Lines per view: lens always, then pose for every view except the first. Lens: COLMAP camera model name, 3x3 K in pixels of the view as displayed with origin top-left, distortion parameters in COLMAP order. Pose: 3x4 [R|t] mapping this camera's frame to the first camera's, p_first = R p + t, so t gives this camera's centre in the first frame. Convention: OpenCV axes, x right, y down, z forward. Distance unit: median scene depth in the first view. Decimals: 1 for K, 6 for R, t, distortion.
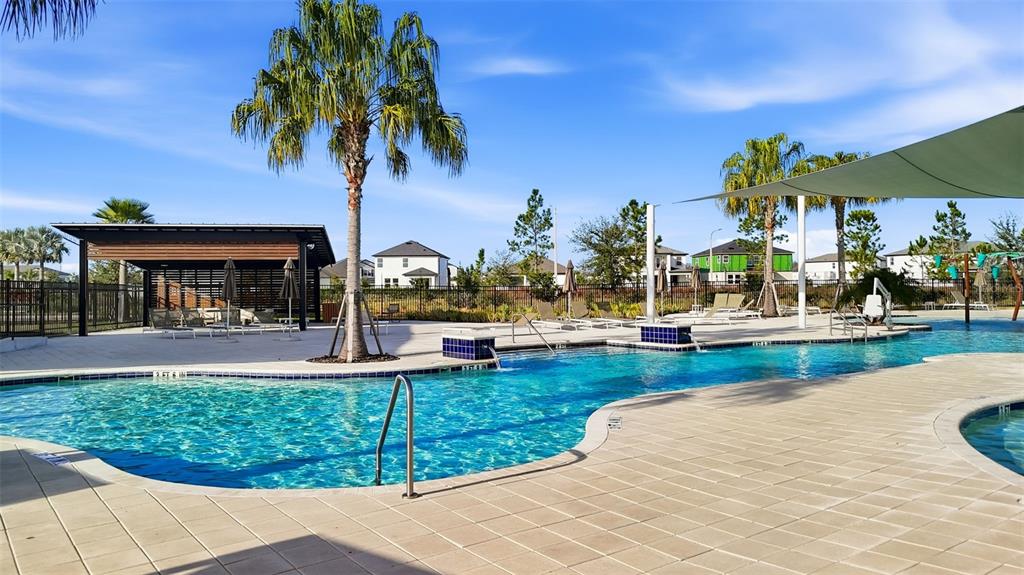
lens RADIAL K [[761.0, 0, 522.7], [0, 761.0, 280.3], [0, 0, 1]] dist [0.031039, -0.003468]
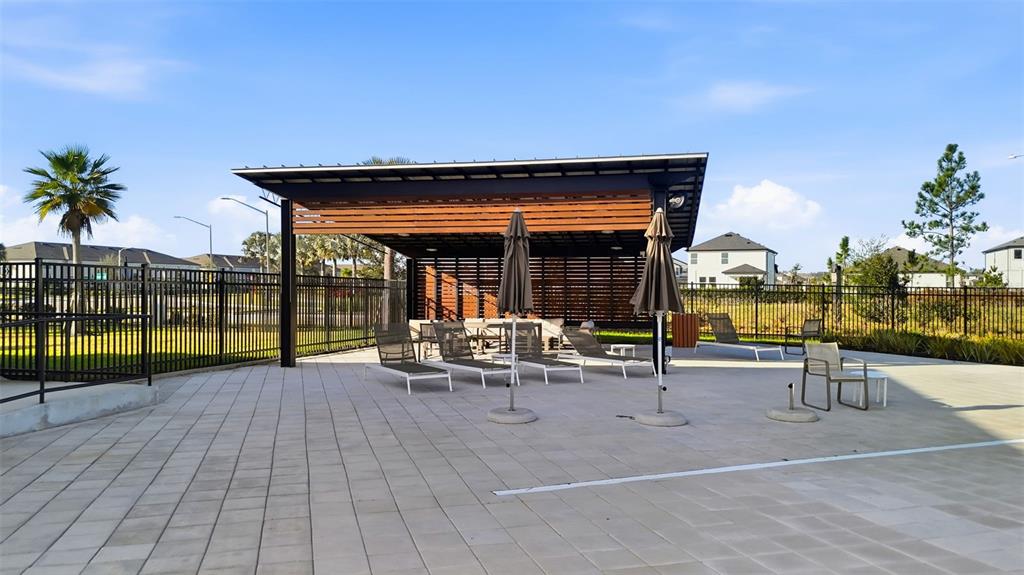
lens RADIAL K [[761.0, 0, 513.6], [0, 761.0, 287.0], [0, 0, 1]] dist [0.031039, -0.003468]
pose [[0.924222, 0.009209, -0.381744, -0.080908], [-0.005791, 0.999932, 0.010100, 0.002536], [0.381811, -0.007124, 0.924213, 0.219451]]
